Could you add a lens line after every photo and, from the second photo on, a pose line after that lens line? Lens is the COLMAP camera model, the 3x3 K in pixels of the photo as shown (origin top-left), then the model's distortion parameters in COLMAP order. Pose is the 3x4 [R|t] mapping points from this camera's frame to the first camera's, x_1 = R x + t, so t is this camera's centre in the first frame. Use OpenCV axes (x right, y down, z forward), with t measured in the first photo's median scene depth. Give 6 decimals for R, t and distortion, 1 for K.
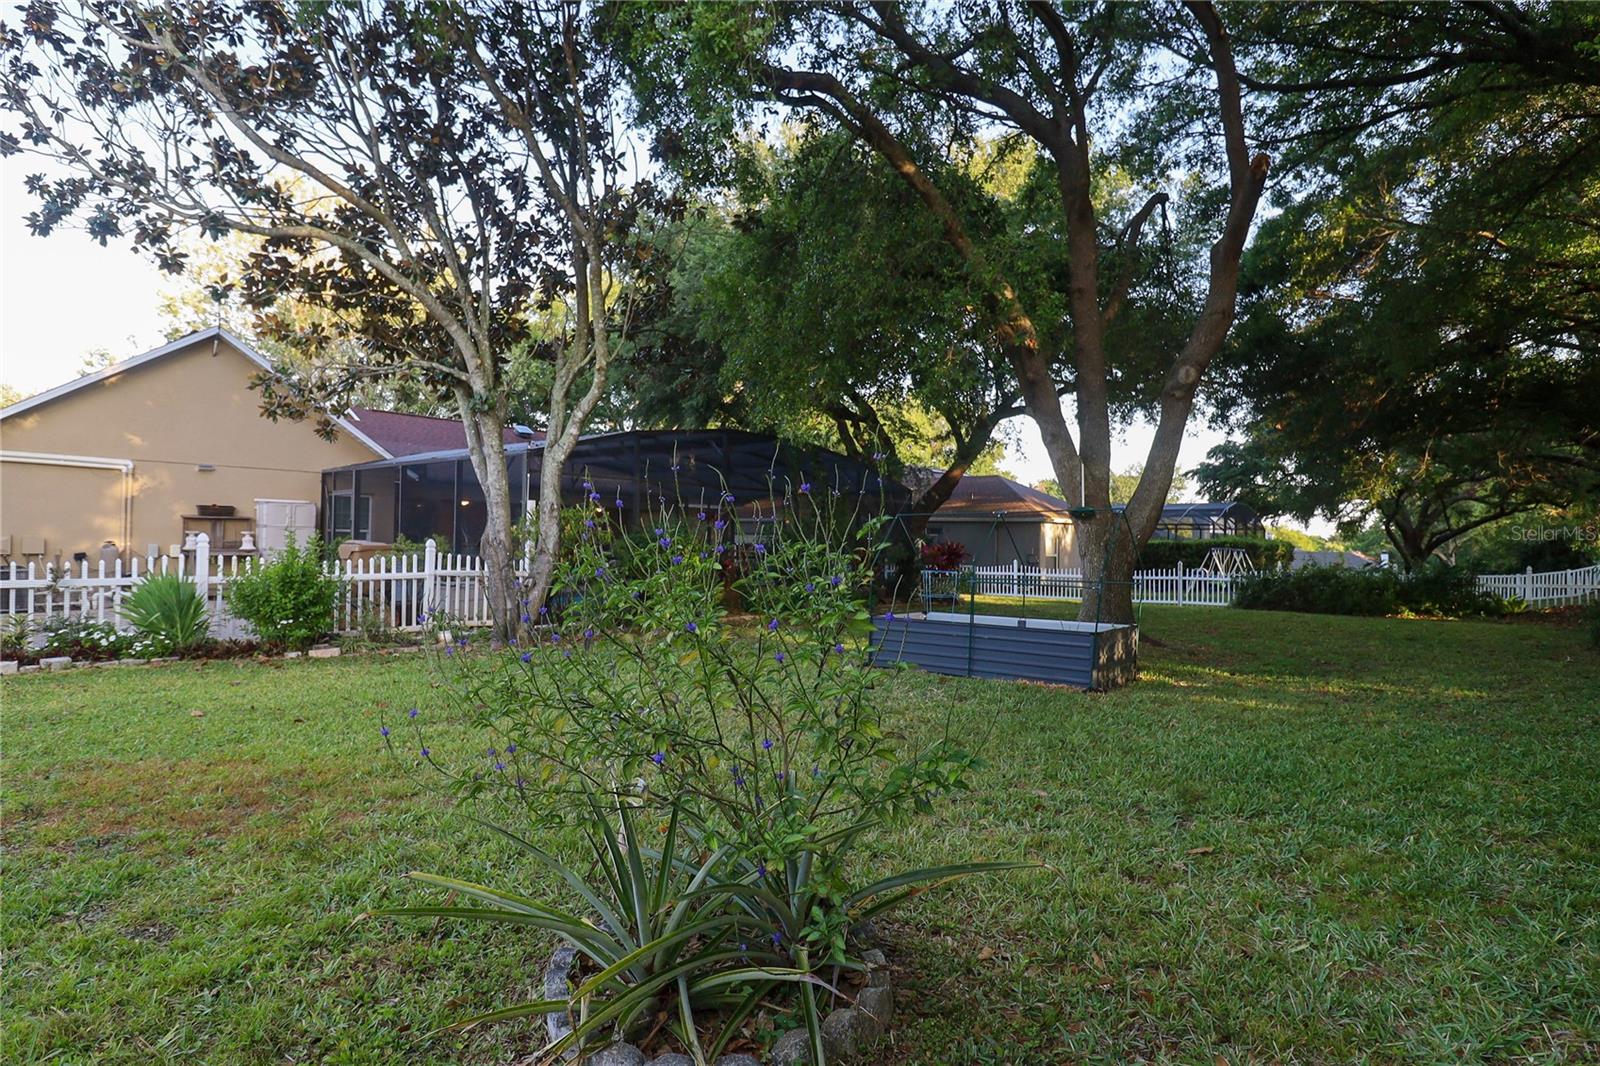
lens RADIAL K [[840.1, 0, 801.6], [0, 840.1, 537.7], [0, 0, 1]] dist [0.003171, -0.010989]
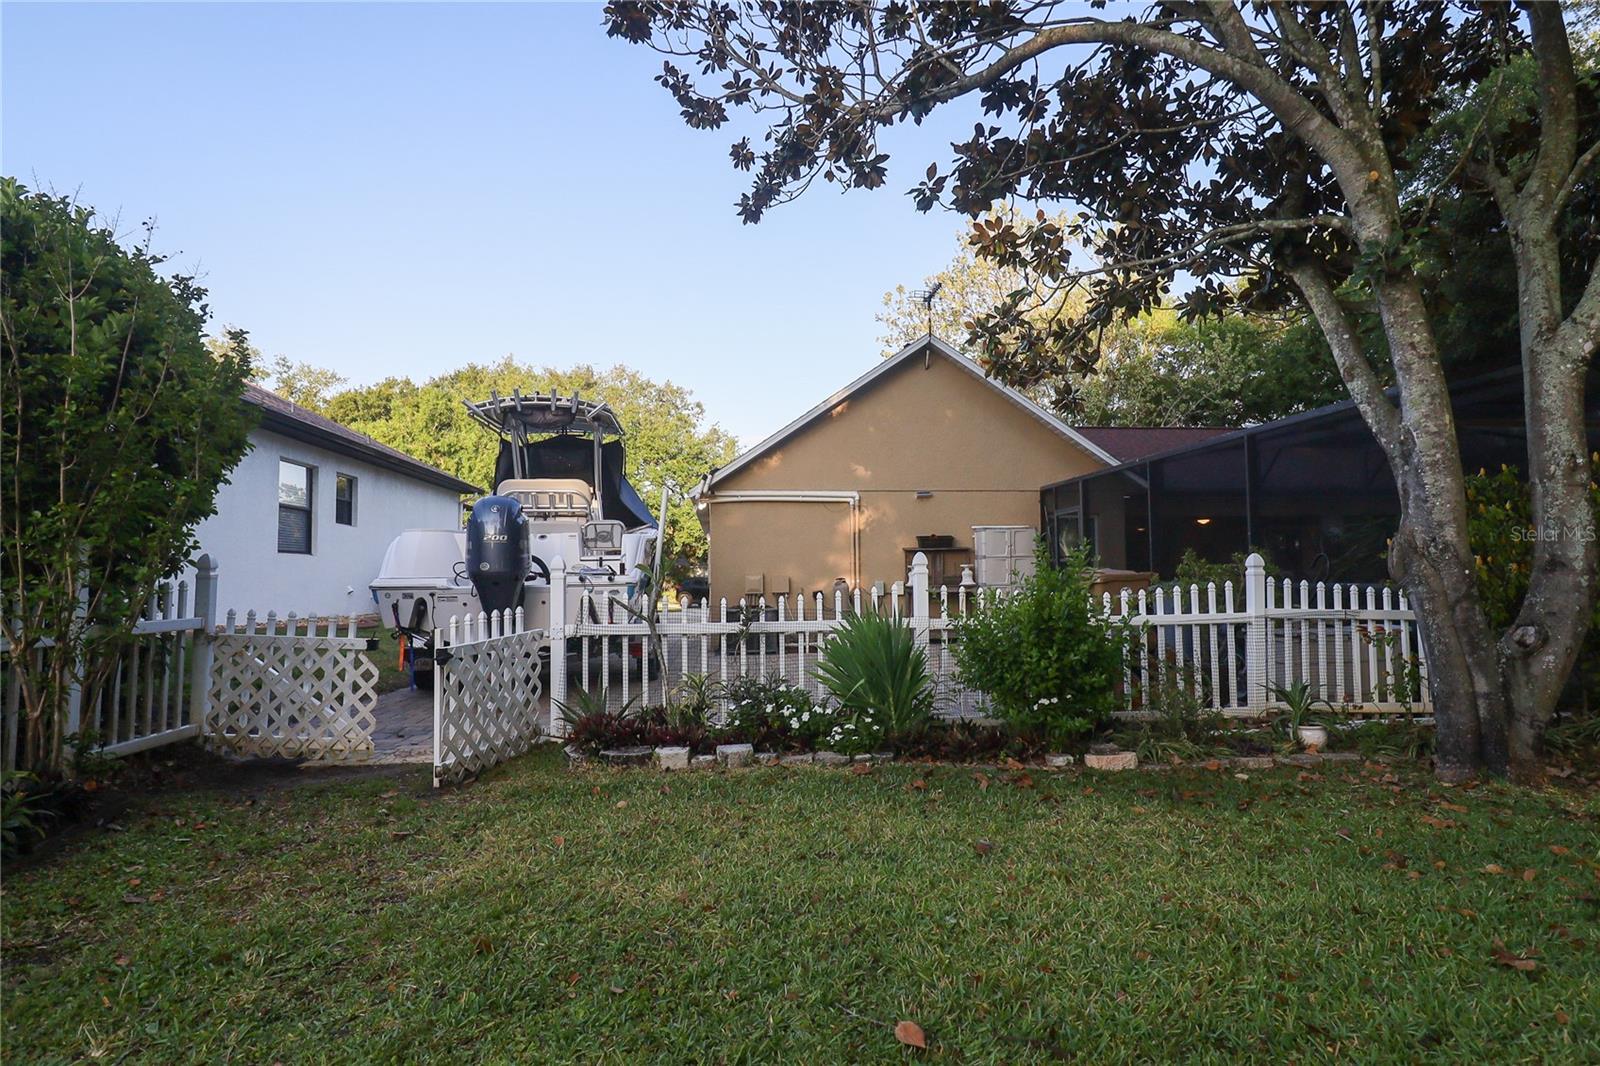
lens RADIAL K [[840.1, 0, 801.6], [0, 840.1, 537.7], [0, 0, 1]] dist [0.003171, -0.010989]
pose [[0.719075, -0.061135, -0.692238, -0.296980], [0.027946, 0.997861, -0.059097, 0.017710], [0.694370, 0.023150, 0.719245, 0.423516]]
